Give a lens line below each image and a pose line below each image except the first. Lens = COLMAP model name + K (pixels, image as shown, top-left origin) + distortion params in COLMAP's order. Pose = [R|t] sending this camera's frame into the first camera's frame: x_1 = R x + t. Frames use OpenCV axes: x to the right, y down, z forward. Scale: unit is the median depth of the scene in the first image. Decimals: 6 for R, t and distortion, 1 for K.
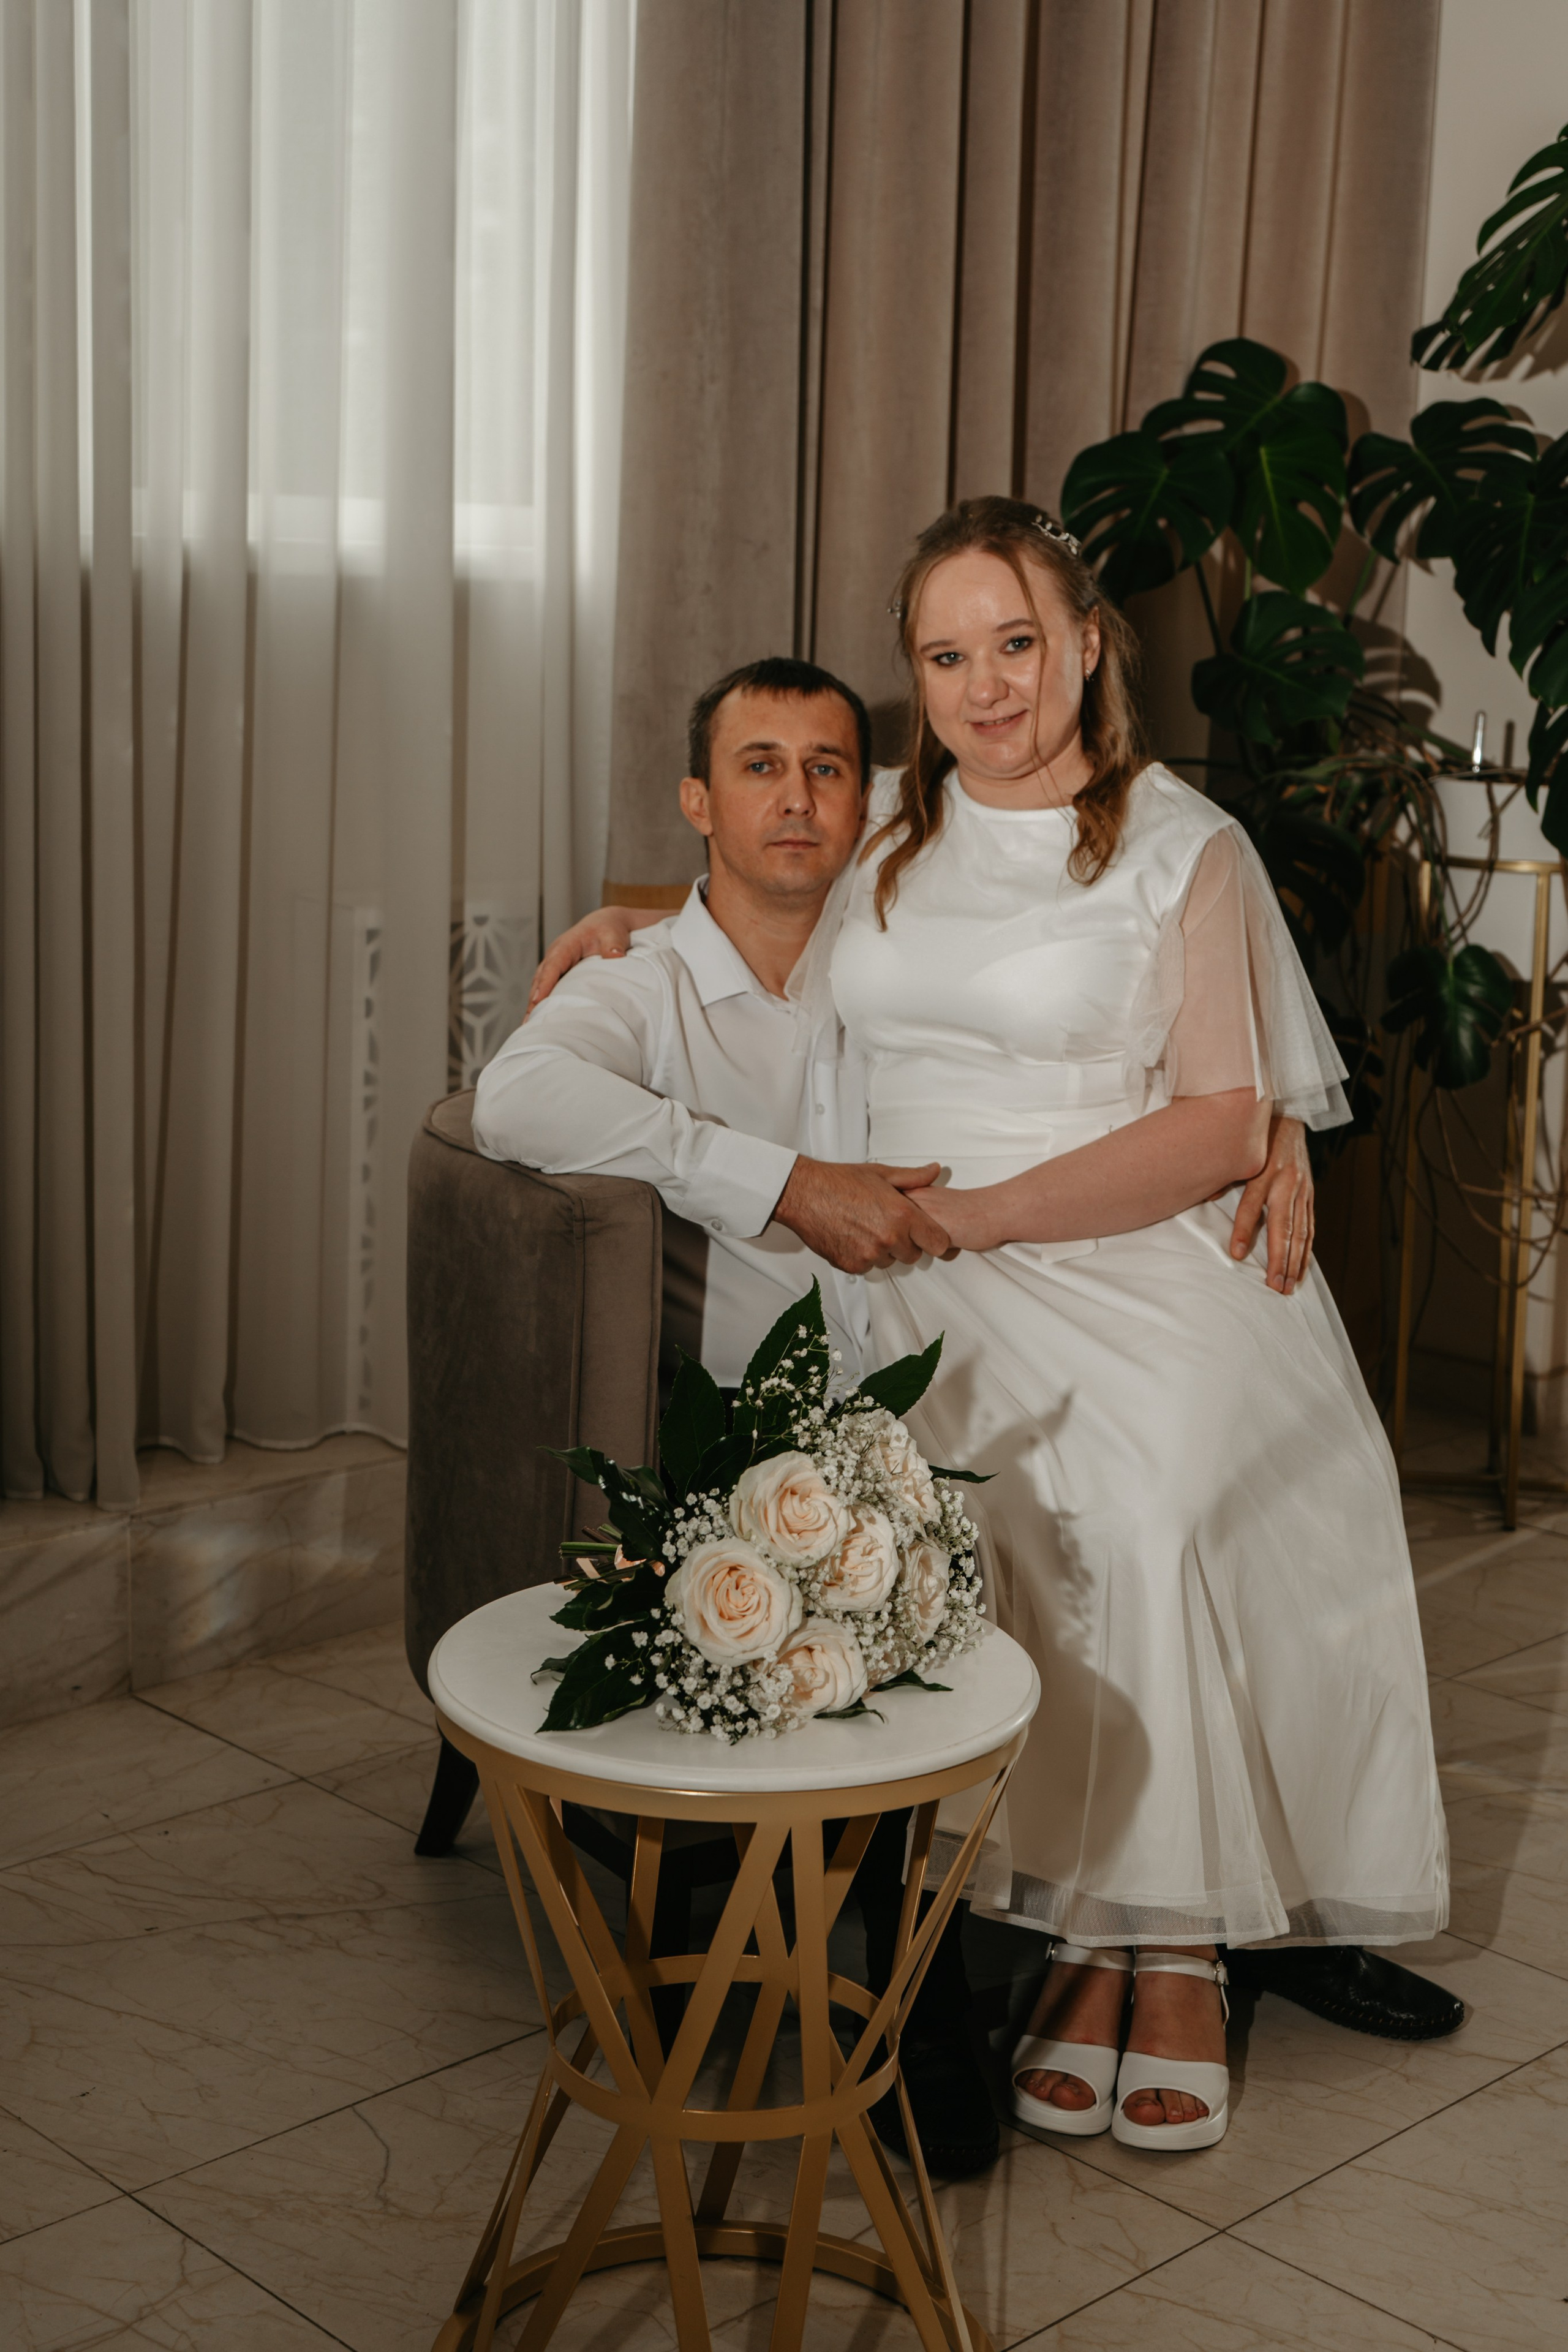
lens RADIAL K [[3107.1, 0, 737.1], [0, 3107.1, 1161.3], [0, 0, 1]] dist [0.007601, 0.000000]
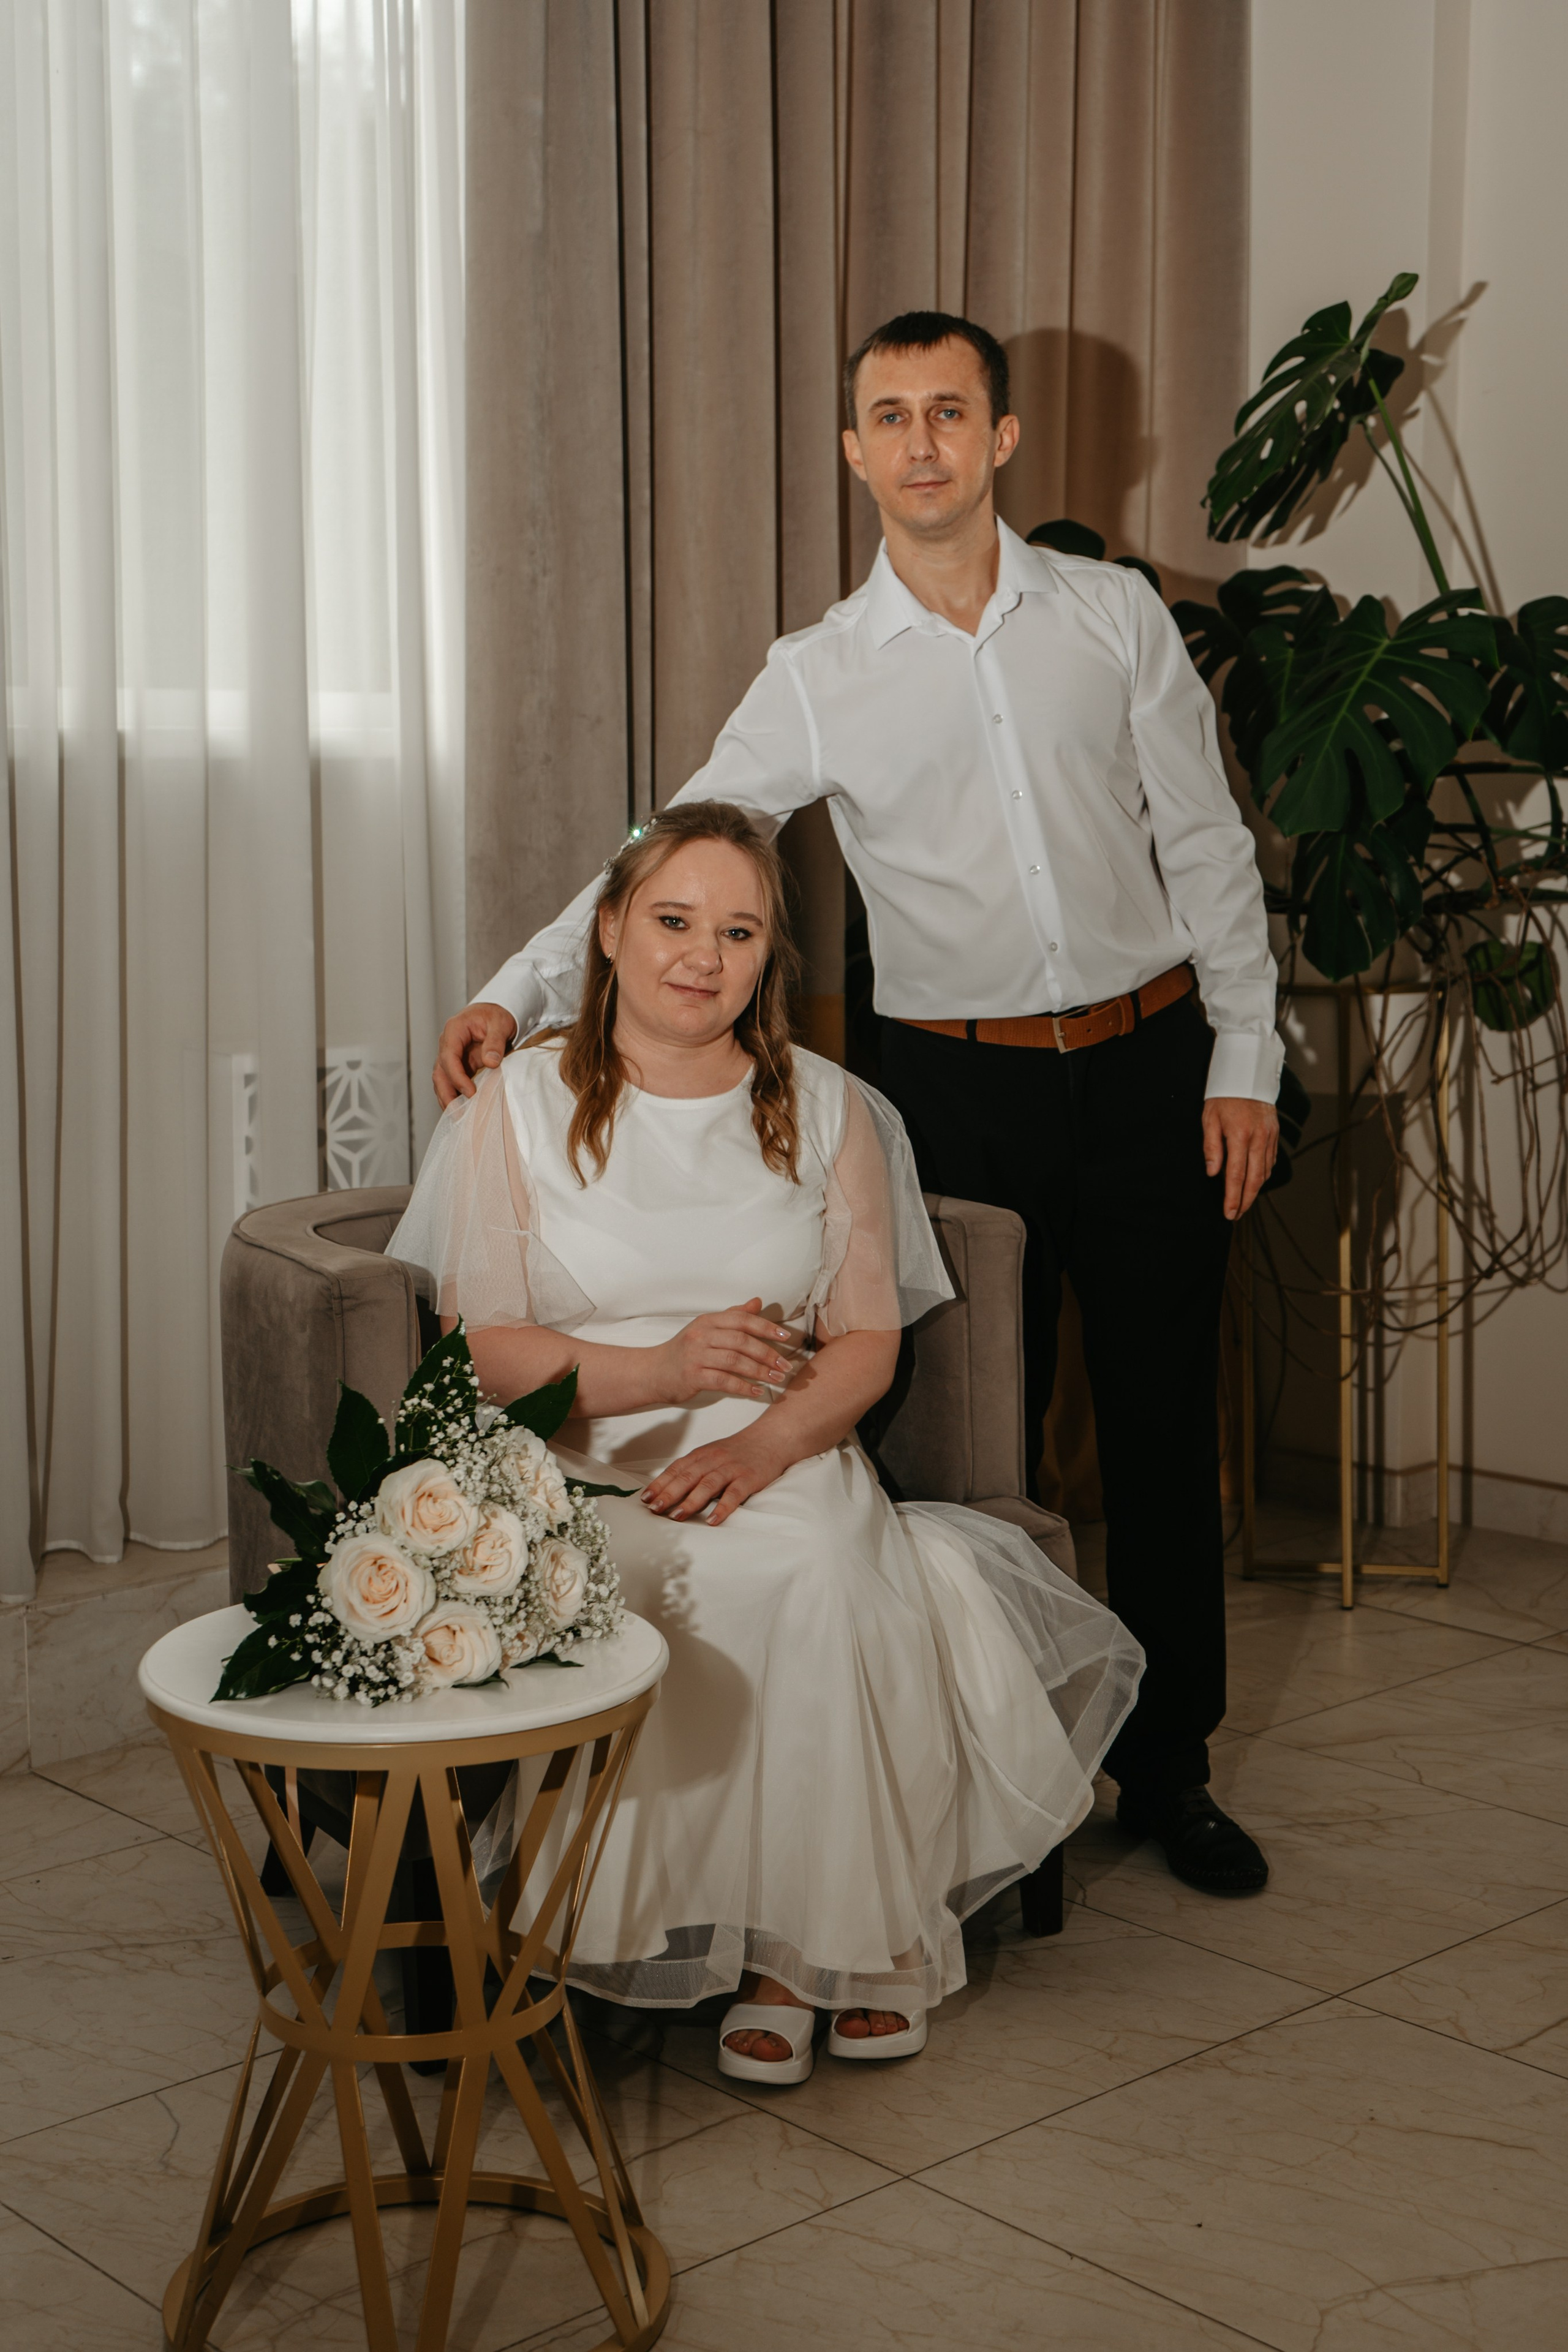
lens RADIAL K [[3107.1, 0, 757.6], [0, 3107.1, 1165.5], [0, 0, 1]] dist [0.007601, 0.000000]
pose [[0.998965, -0.030045, -0.034159, 0.123801], [0.027869, 0.997656, -0.062491, 0.039540], [0.035957, 0.061474, 0.997461, -0.117288]]
